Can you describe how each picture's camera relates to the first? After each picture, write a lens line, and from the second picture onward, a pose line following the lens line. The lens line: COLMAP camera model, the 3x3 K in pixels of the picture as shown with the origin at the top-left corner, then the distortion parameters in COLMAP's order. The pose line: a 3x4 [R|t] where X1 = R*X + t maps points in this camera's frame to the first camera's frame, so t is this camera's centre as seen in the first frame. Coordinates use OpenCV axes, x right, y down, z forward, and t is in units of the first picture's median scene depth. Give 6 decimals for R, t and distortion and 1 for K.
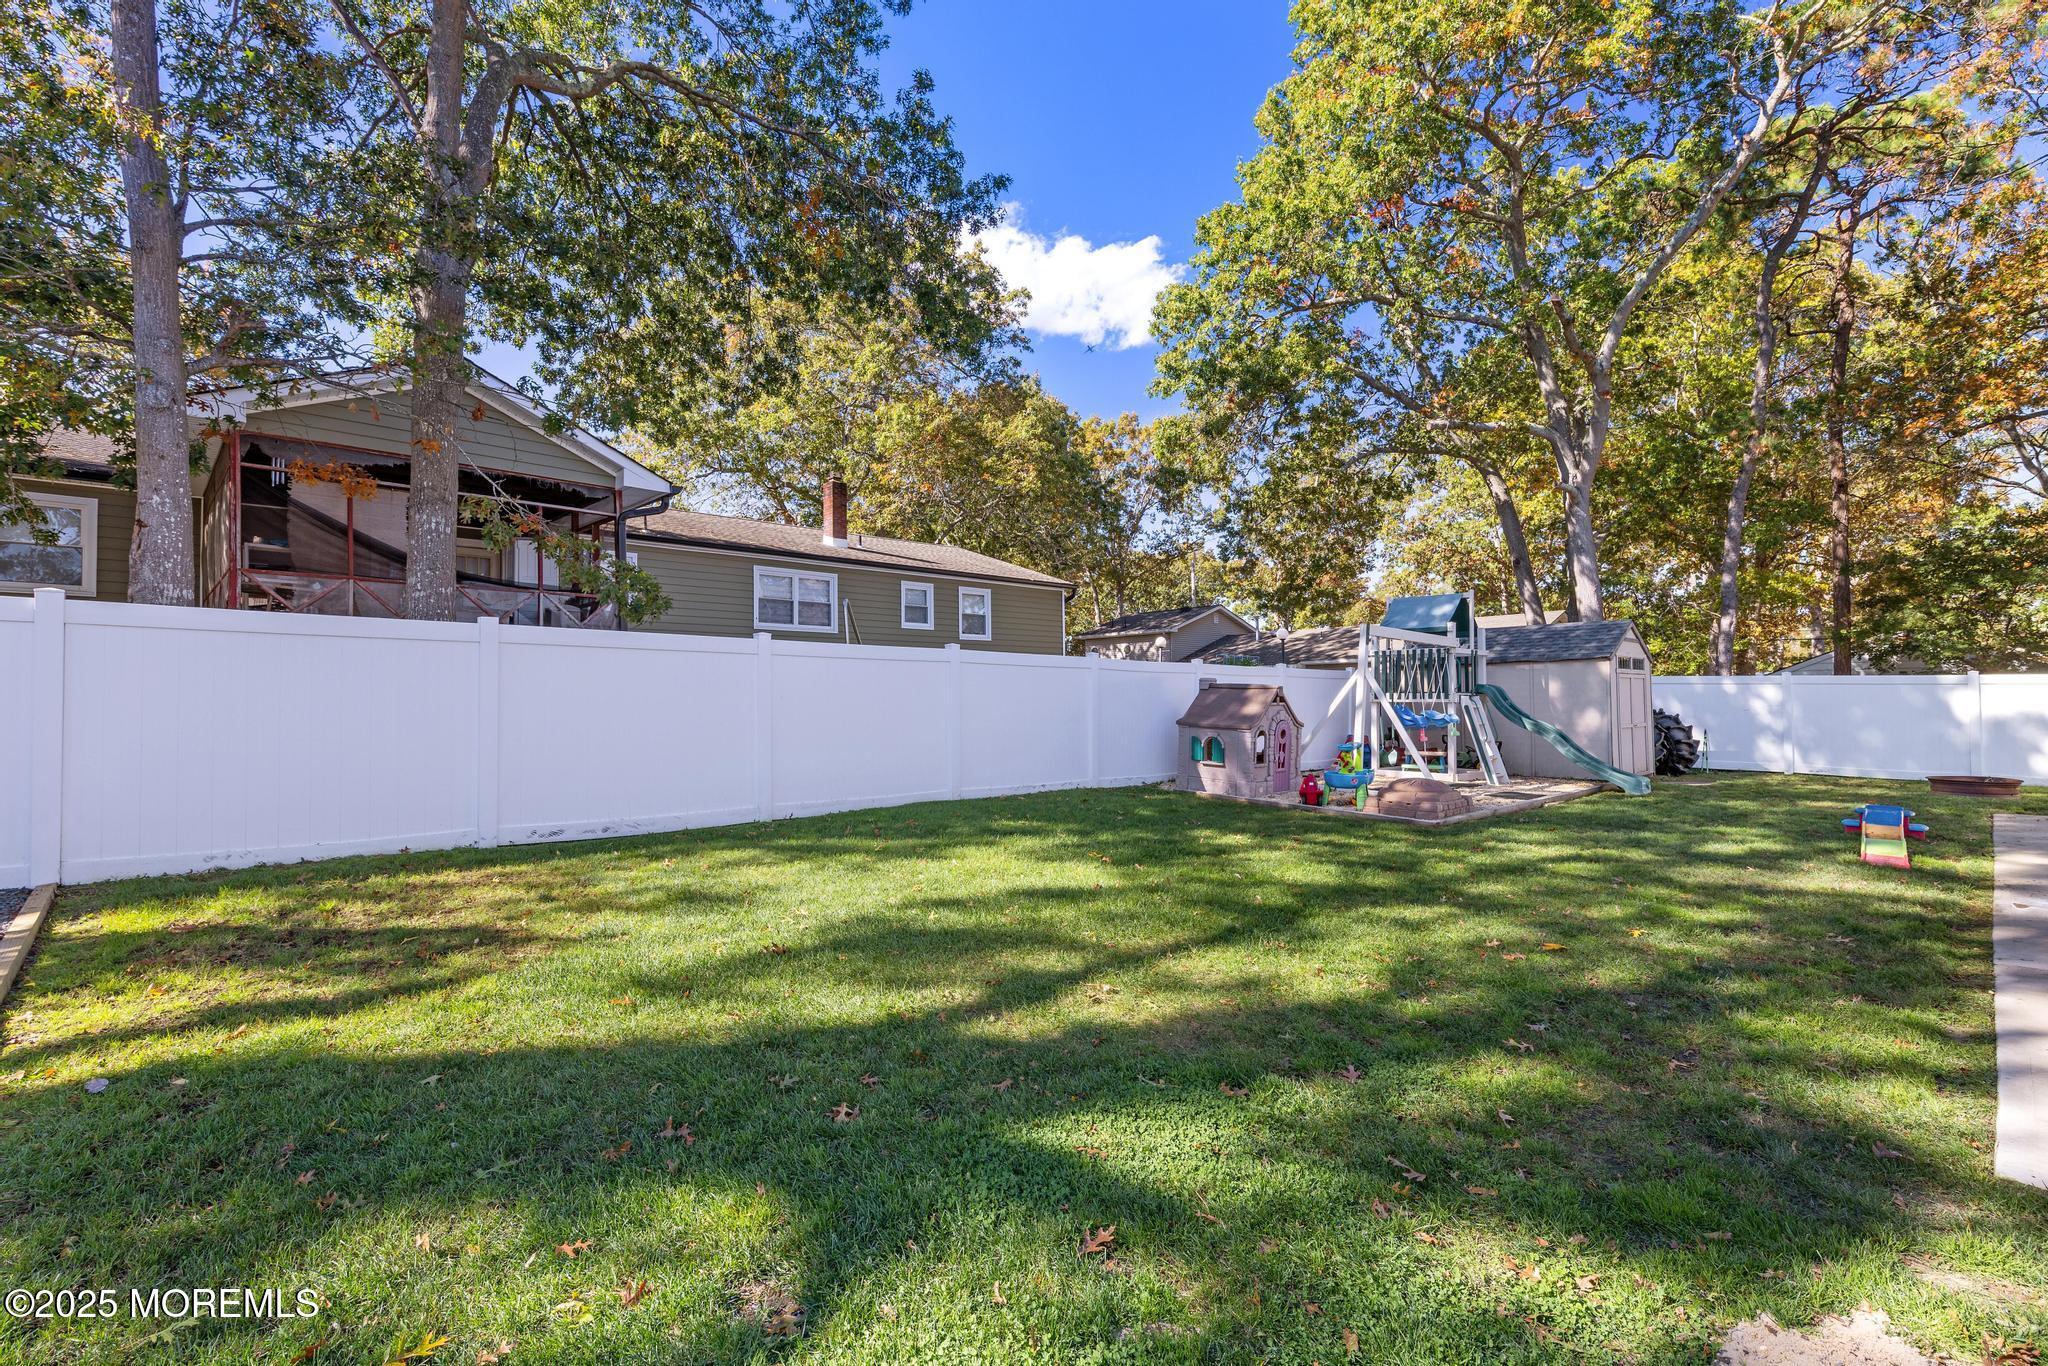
lens RADIAL K [[953.1, 0, 1024.0], [0, 953.1, 683.0], [0, 0, 1]] dist [-0.000831, -0.000101]
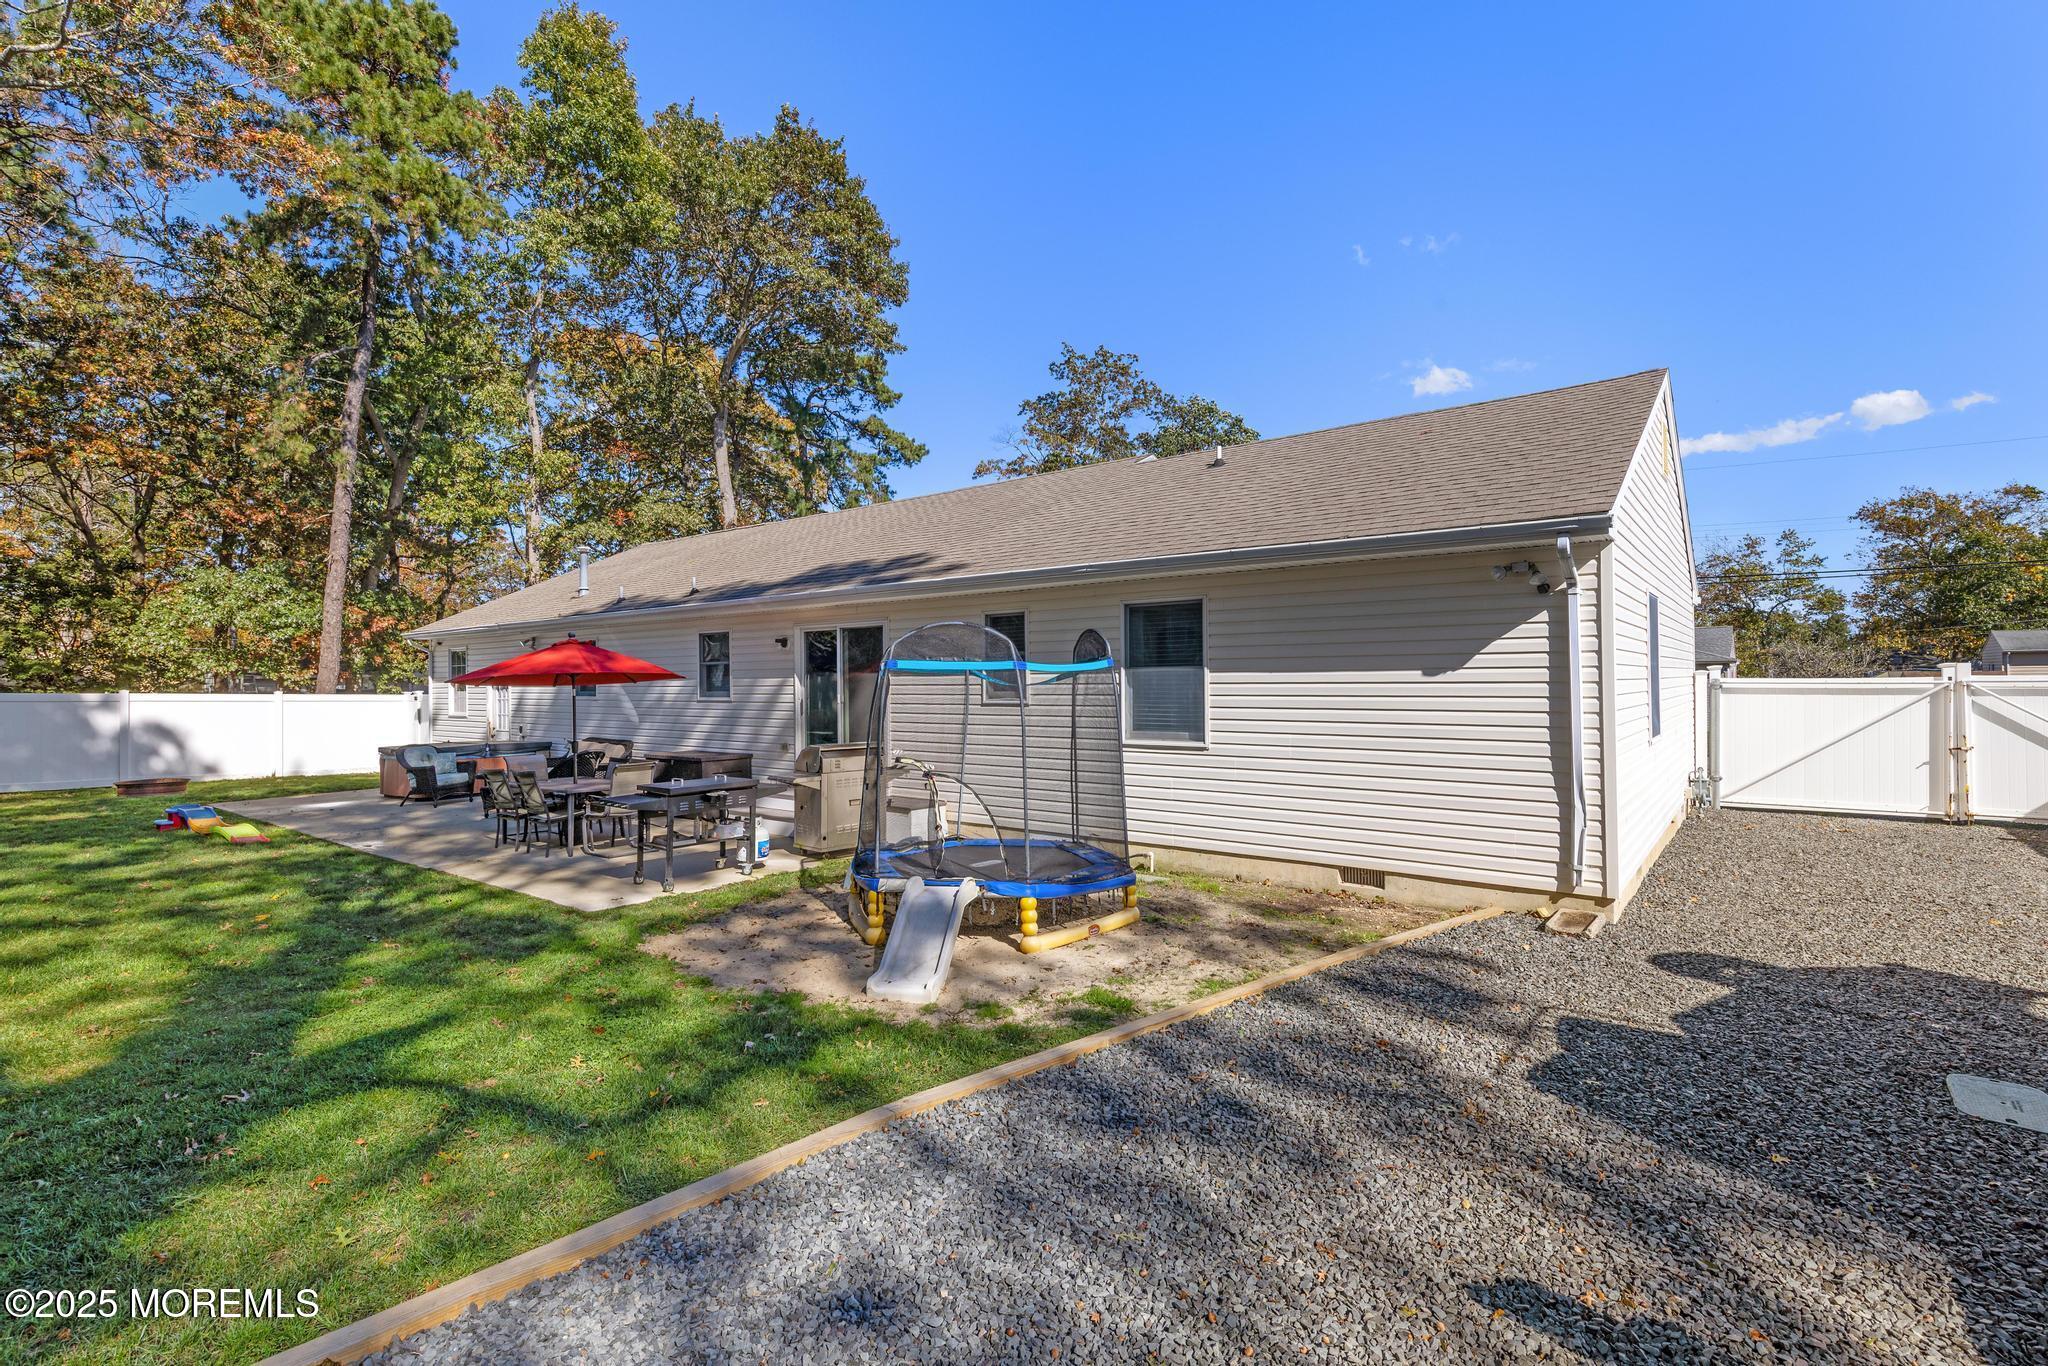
lens RADIAL K [[953.1, 0, 1024.0], [0, 953.1, 683.0], [0, 0, 1]] dist [-0.000831, -0.000101]
pose [[-0.140875, 0.002442, 0.990024, -1.759151], [0.005573, 0.999983, -0.001673, -0.066230], [-0.990012, 0.005282, -0.140886, 0.153232]]
